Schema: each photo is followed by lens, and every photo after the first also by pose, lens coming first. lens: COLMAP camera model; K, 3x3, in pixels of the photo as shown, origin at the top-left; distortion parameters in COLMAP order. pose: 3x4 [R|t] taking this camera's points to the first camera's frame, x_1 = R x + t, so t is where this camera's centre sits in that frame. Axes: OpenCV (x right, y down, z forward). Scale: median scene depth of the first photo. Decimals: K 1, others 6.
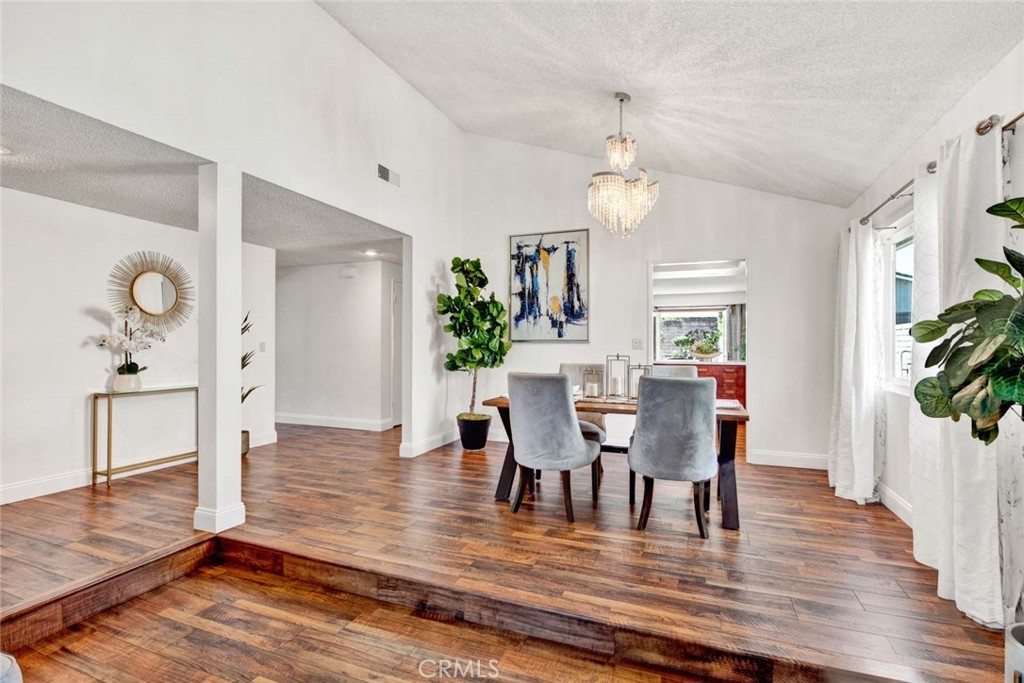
lens RADIAL K [[489.6, 0, 512.0], [0, 489.6, 341.5], [0, 0, 1]] dist [0.000838, 0.000092]
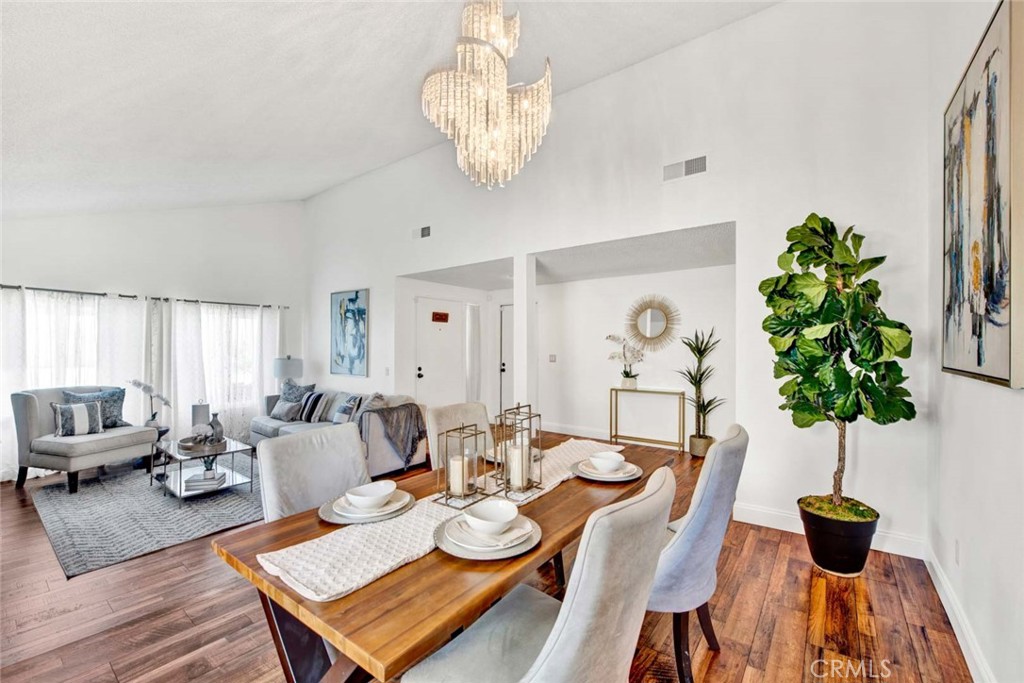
lens RADIAL K [[413.3, 0, 513.7], [0, 413.3, 347.4], [0, 0, 1]] dist [-0.037535, 0.000219]
pose [[-0.258520, -0.001896, -0.966004, 0.546020], [-0.005233, 0.999986, -0.000562, -0.027026], [0.965992, 0.004910, -0.258526, 0.960137]]
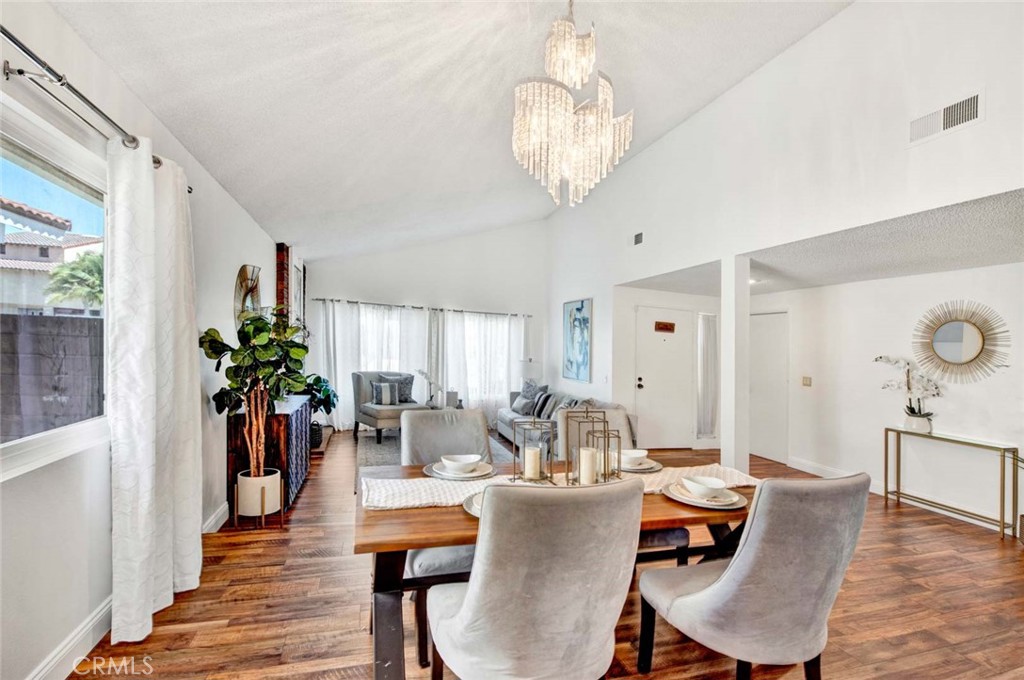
lens RADIAL K [[422.4, 0, 514.1], [0, 422.4, 378.4], [0, 0, 1]] dist [-0.031580, -0.000046]
pose [[-0.758268, 0.000739, -0.651943, 0.517850], [-0.057791, 0.995987, 0.068345, -0.027685], [0.649377, 0.089500, -0.755182, 1.065412]]
